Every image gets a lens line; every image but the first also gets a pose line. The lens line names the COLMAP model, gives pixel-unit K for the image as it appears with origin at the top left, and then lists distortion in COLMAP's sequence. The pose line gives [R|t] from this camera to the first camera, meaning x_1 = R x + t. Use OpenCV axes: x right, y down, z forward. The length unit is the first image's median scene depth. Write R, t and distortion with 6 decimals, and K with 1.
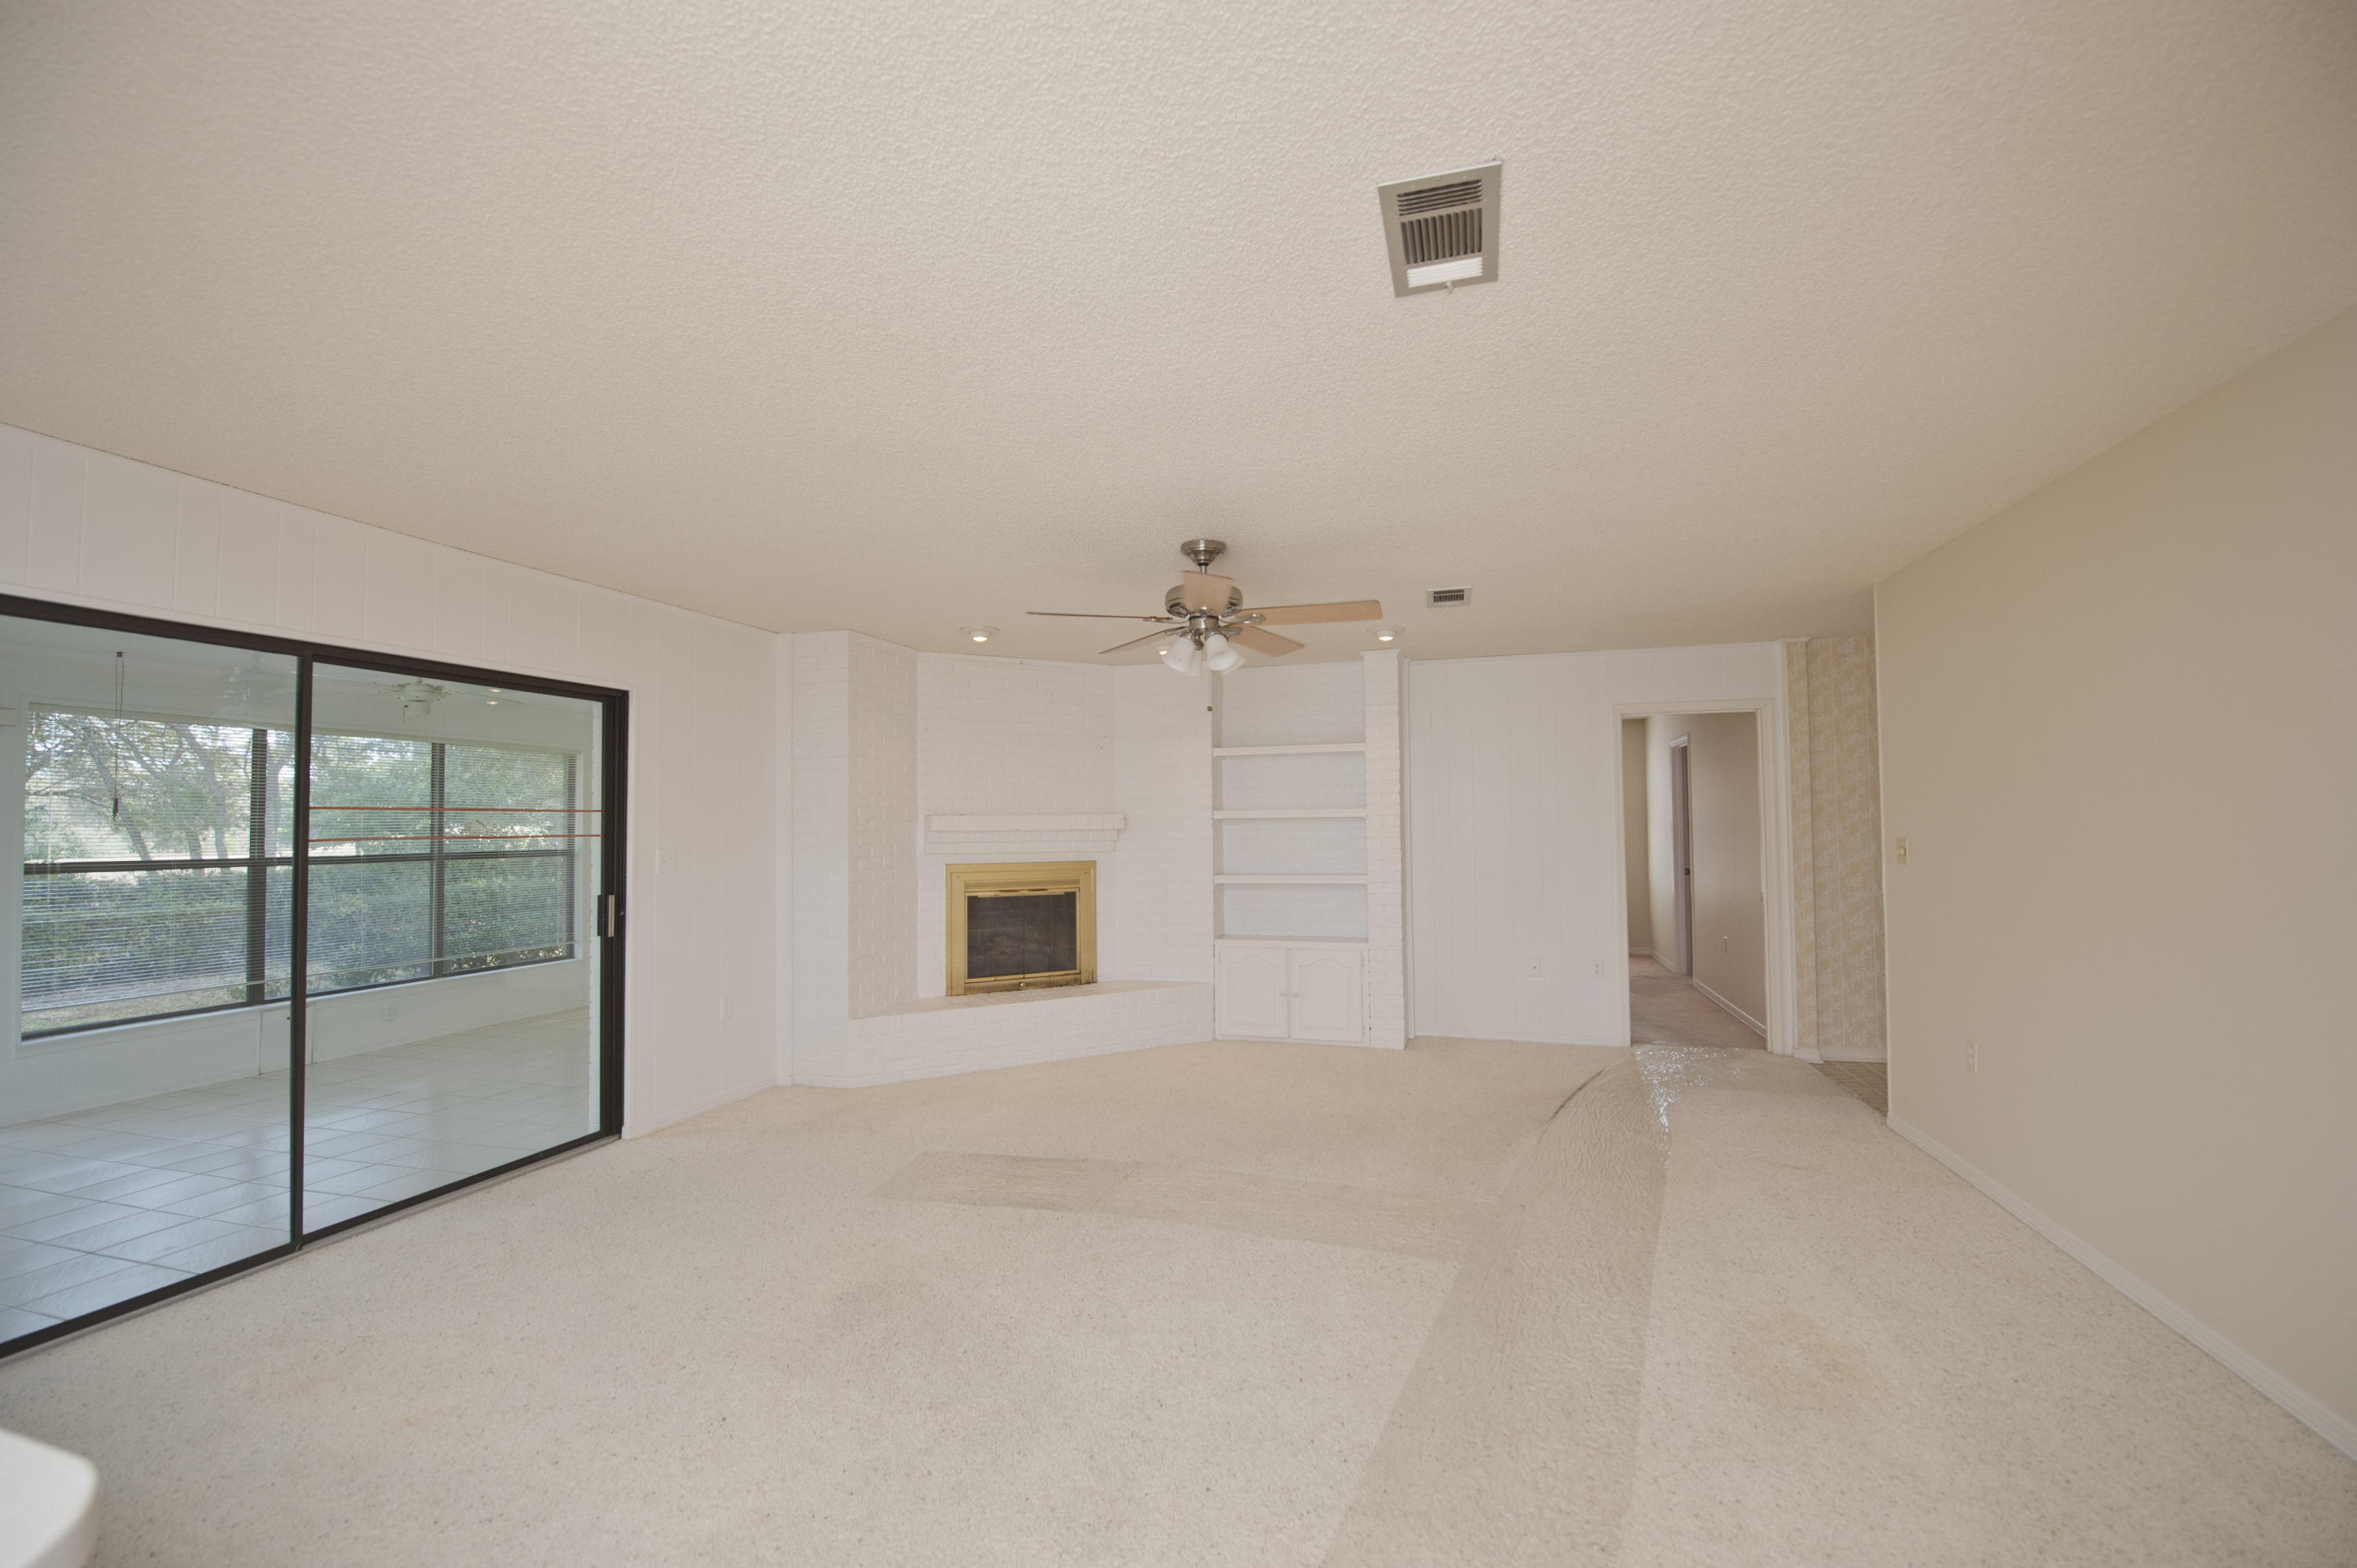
lens RADIAL K [[953.5, 0, 1225.1], [0, 953.5, 804.1], [0, 0, 1]] dist [-0.018785, -0.001138]
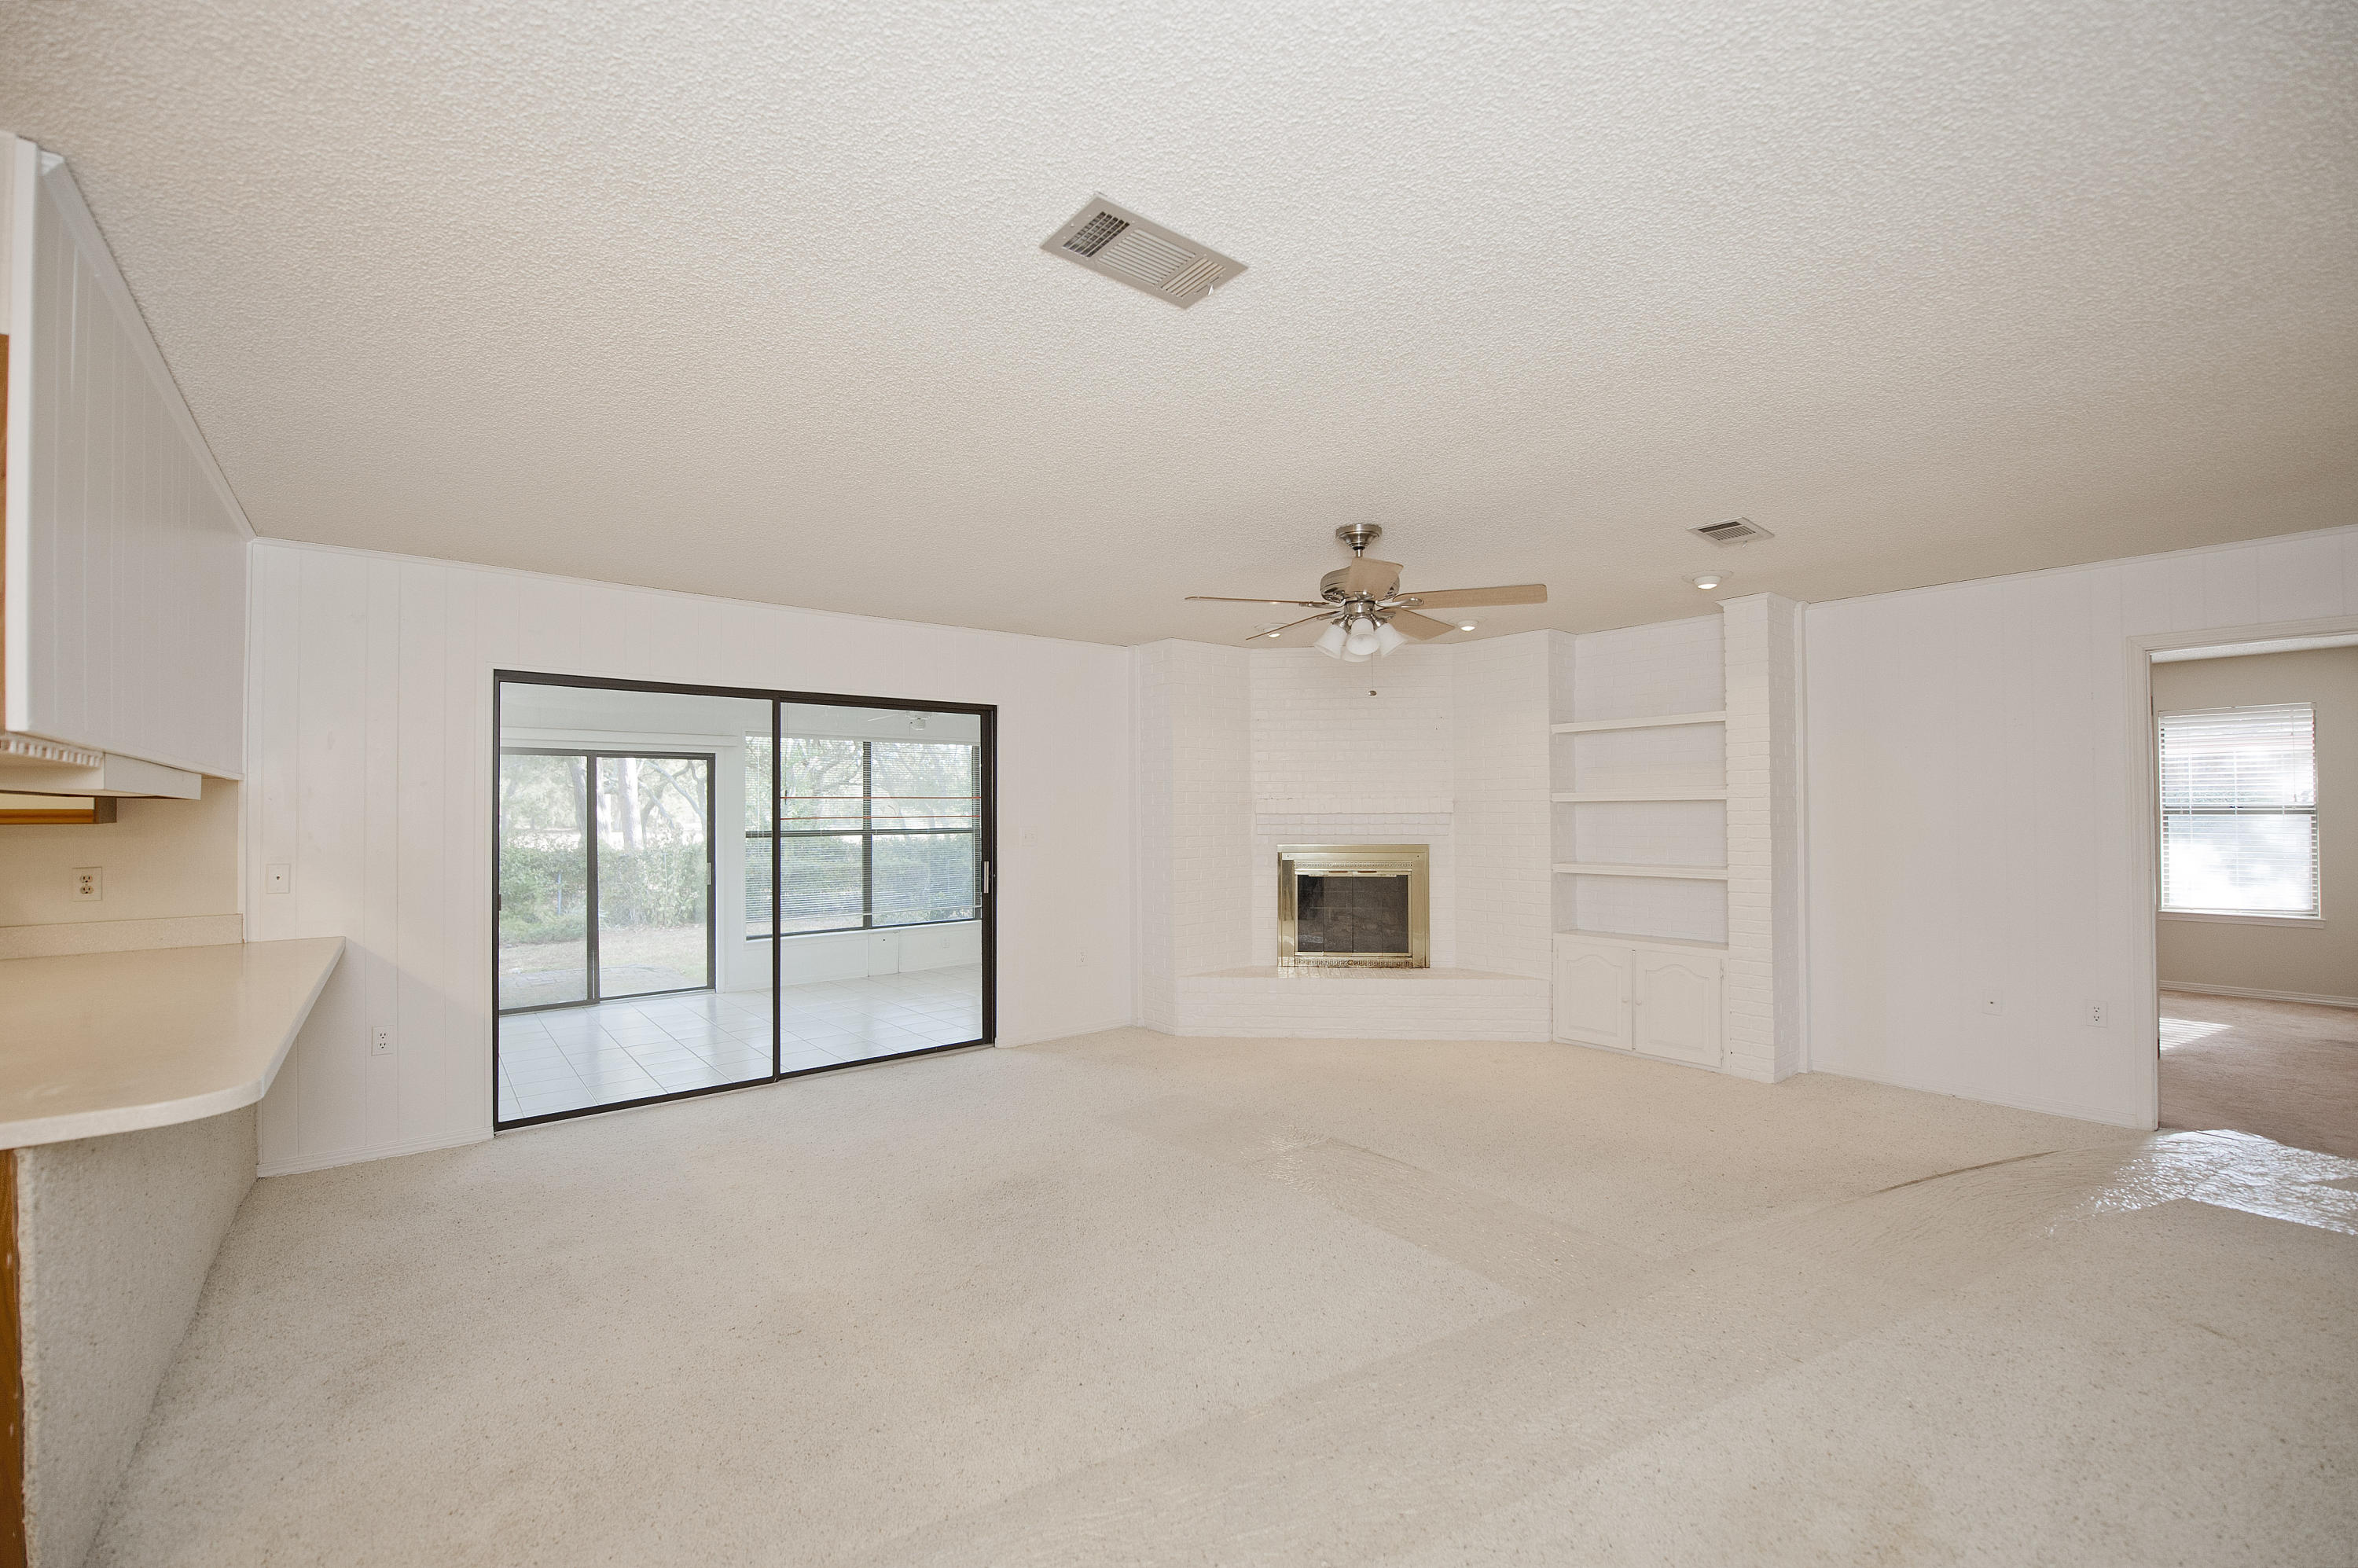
lens RADIAL K [[954.0, 0, 1148.8], [0, 954.0, 804.4], [0, 0, 1]] dist [-0.018785, -0.001138]
pose [[0.818305, 0.000049, -0.574785, 0.227985], [0.011178, 0.999810, 0.015999, -0.000918], [0.574676, -0.019518, 0.818148, 0.034982]]
